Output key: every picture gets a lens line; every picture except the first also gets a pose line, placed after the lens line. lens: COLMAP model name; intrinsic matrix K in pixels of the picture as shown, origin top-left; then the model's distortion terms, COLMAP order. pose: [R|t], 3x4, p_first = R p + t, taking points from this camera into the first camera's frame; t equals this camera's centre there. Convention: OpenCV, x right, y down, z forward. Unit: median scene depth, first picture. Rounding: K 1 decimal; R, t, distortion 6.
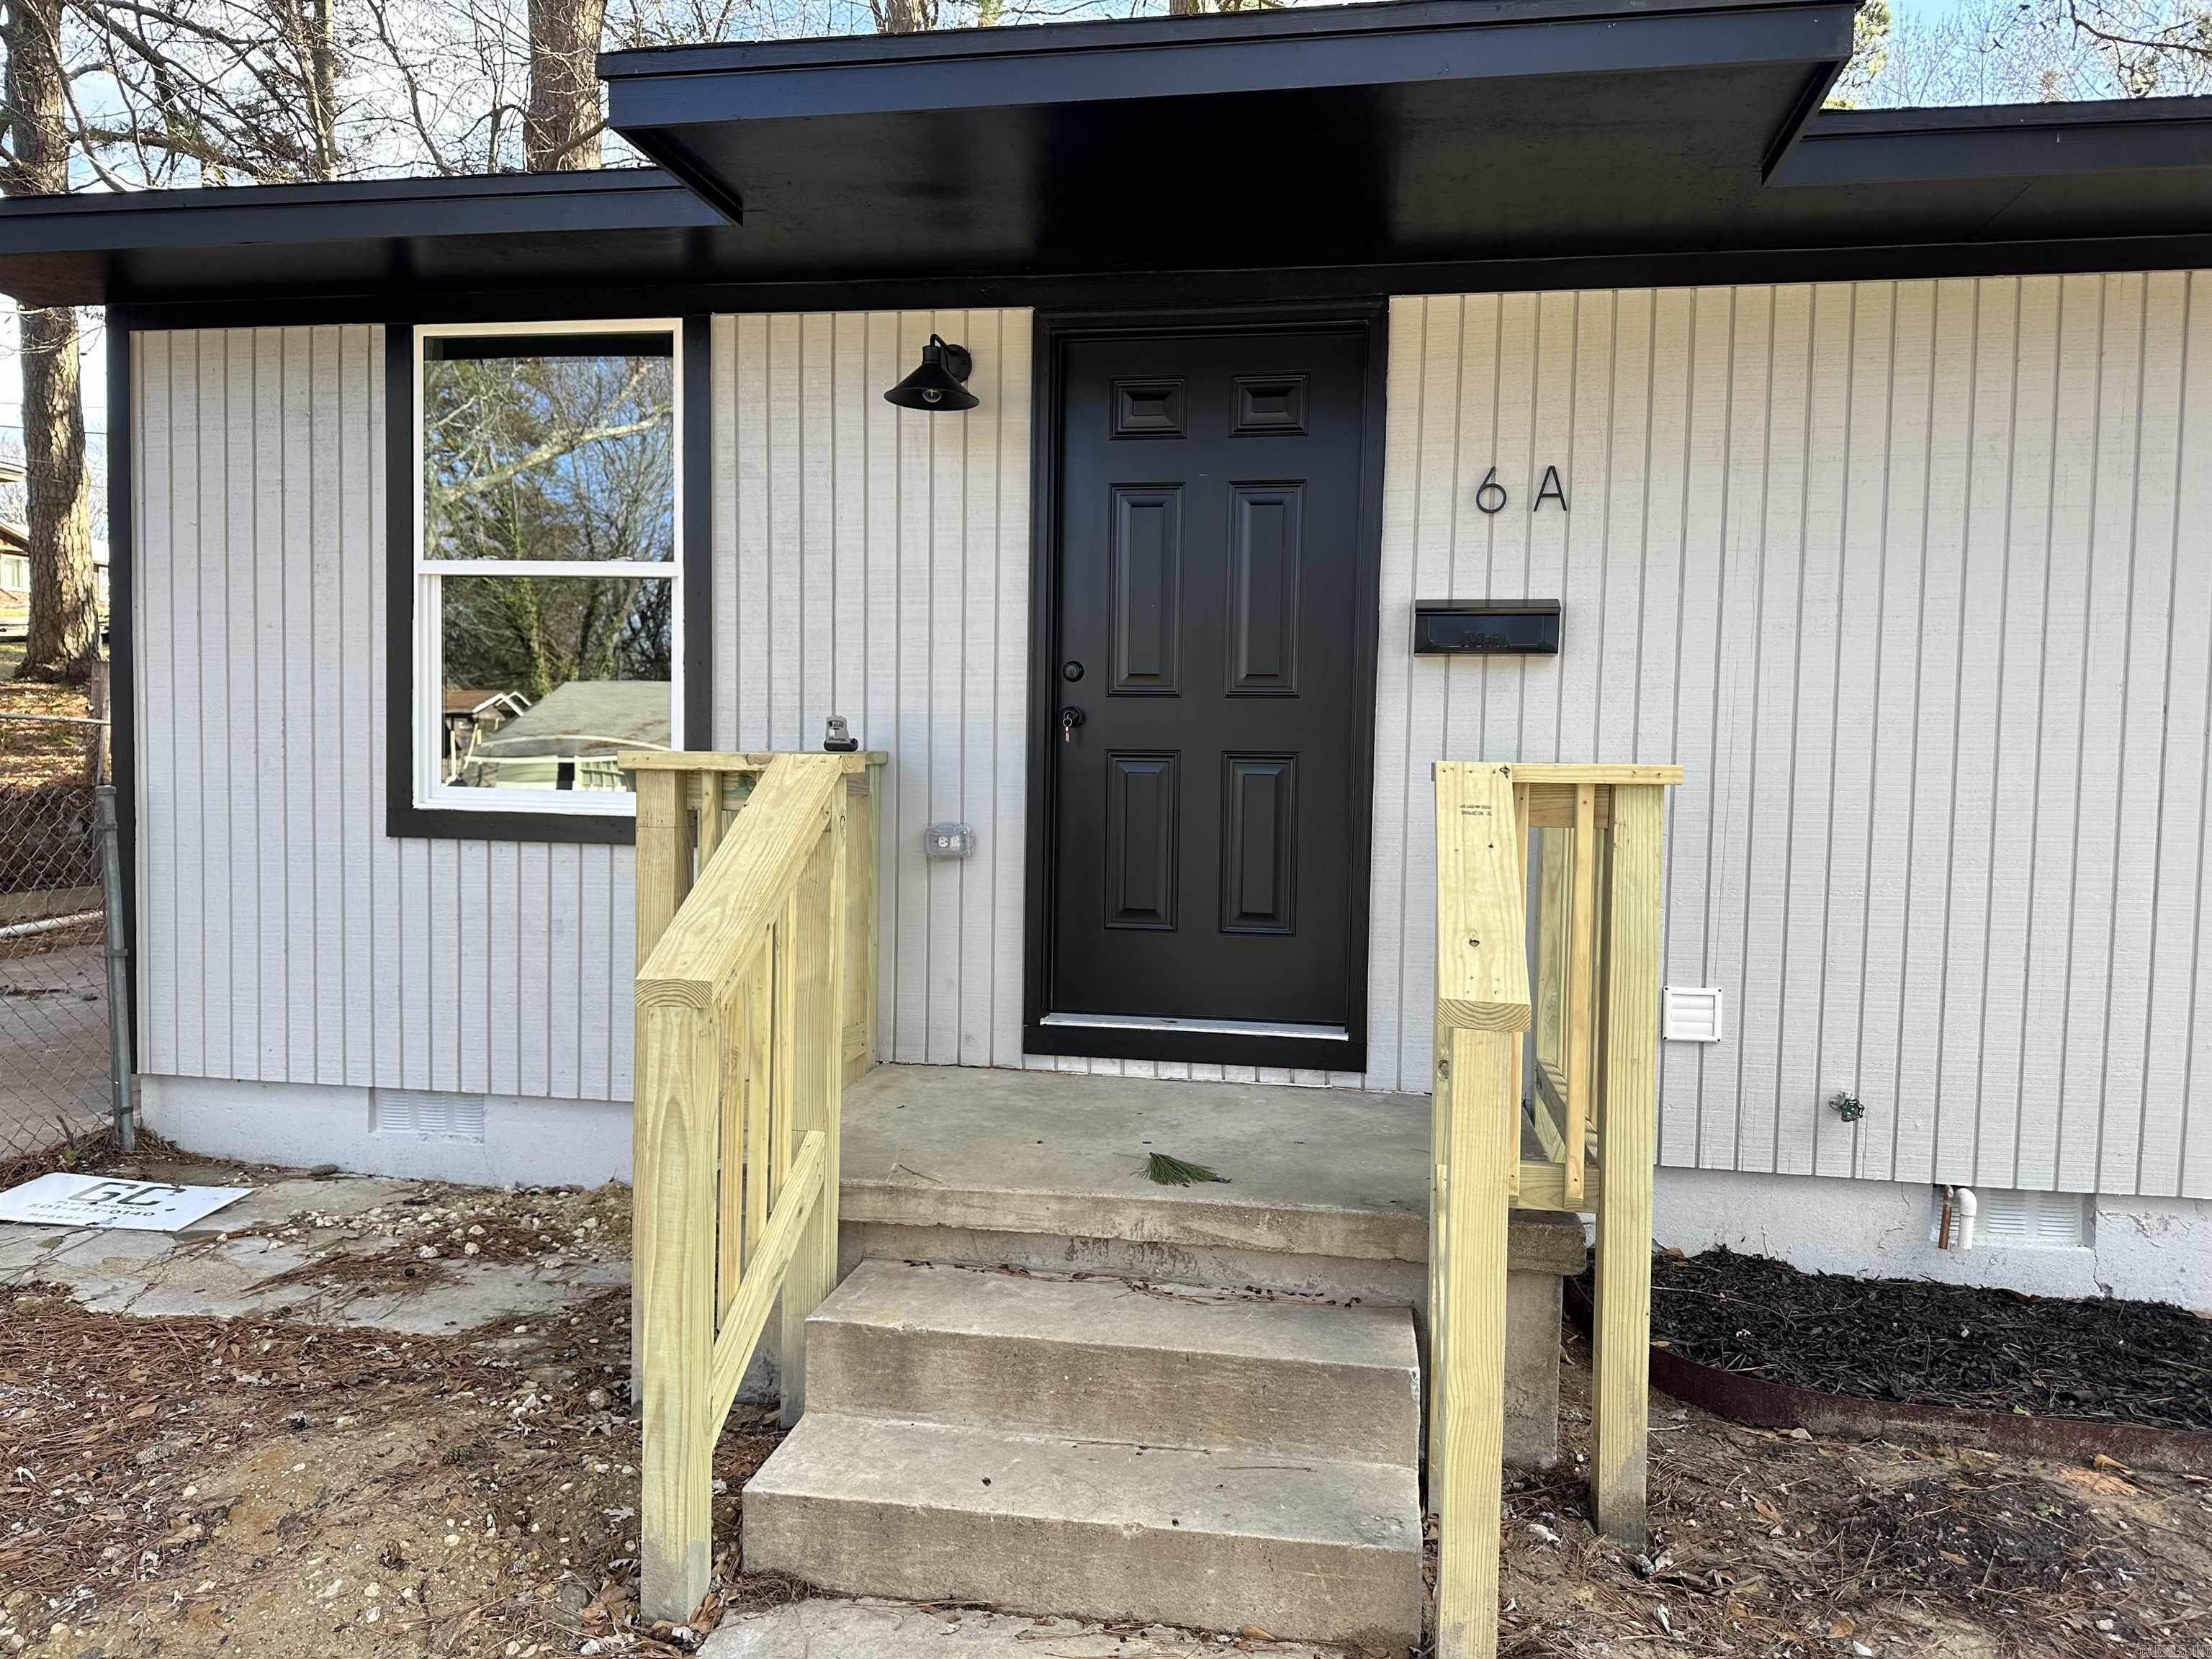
lens RADIAL K [[1549.3, 0, 1119.0], [0, 1549.3, 819.4], [0, 0, 1]] dist [0.058478, -0.008368]
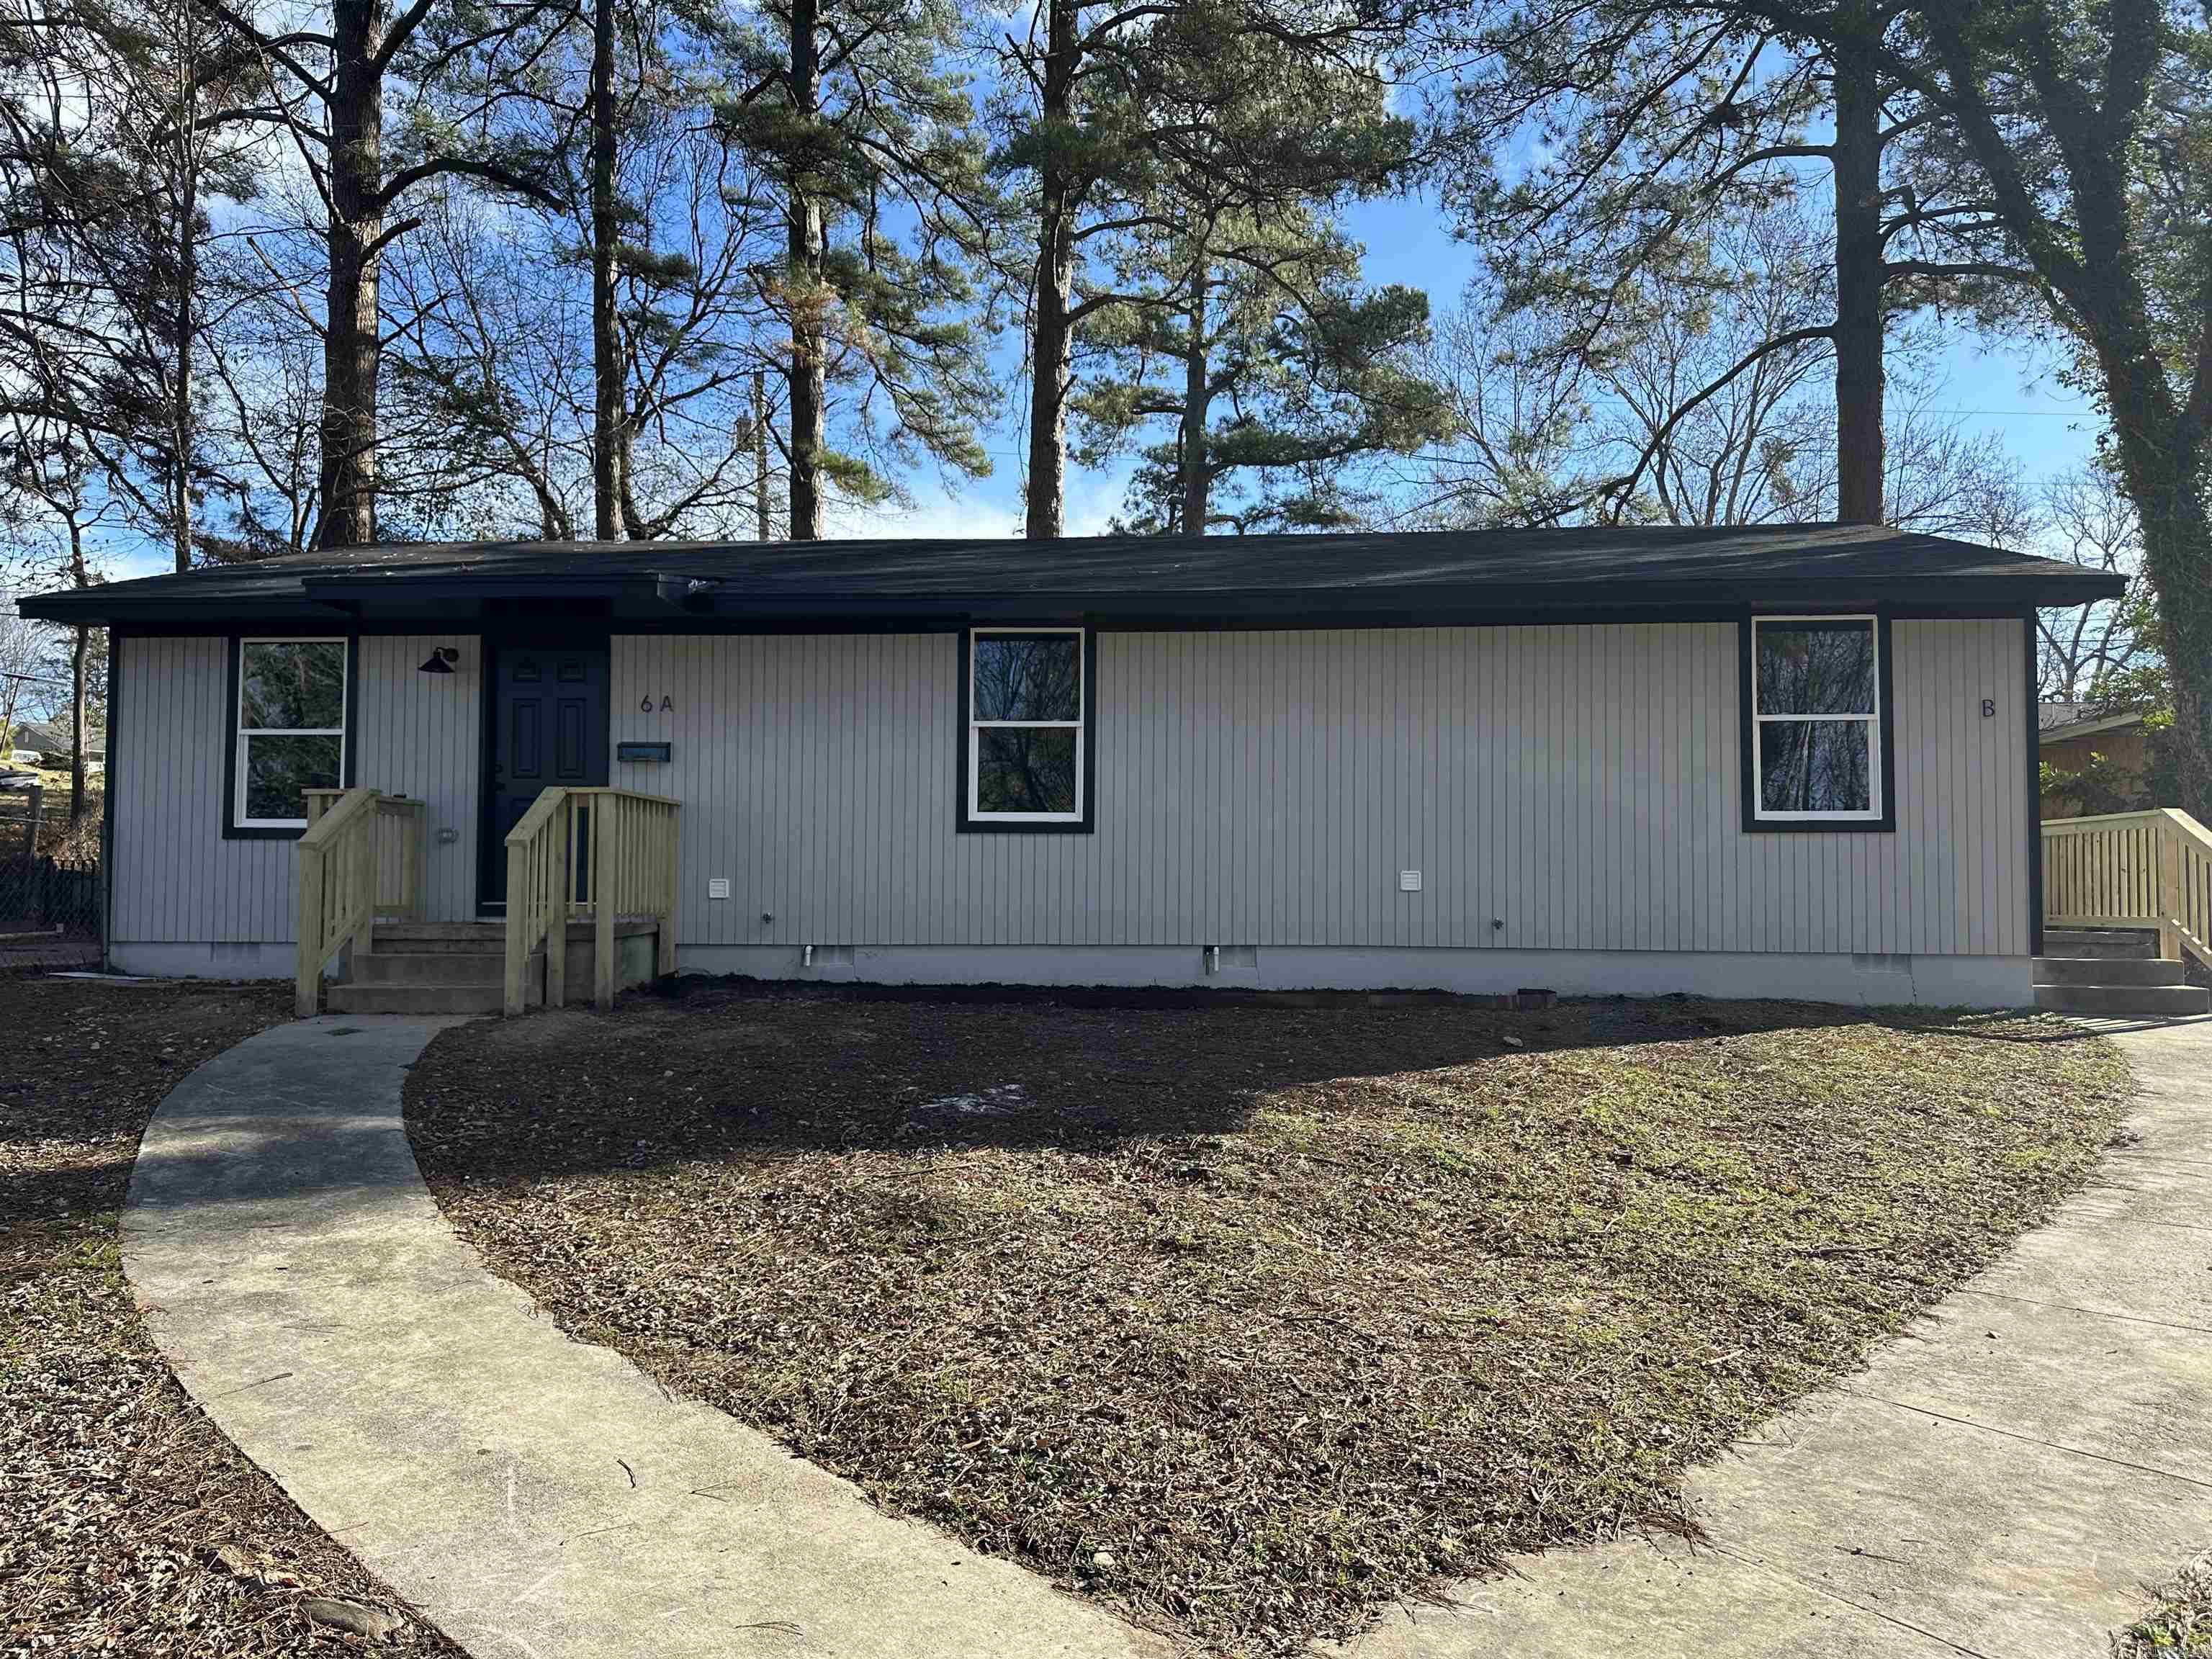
lens RADIAL K [[1549.3, 0, 1094.9], [0, 1549.3, 835.2], [0, 0, 1]] dist [0.058478, -0.008368]
pose [[0.996561, -0.015729, 0.081356, 0.776696], [0.022156, 0.996651, -0.078710, 0.251210], [-0.079845, 0.080242, 0.993572, -1.745625]]
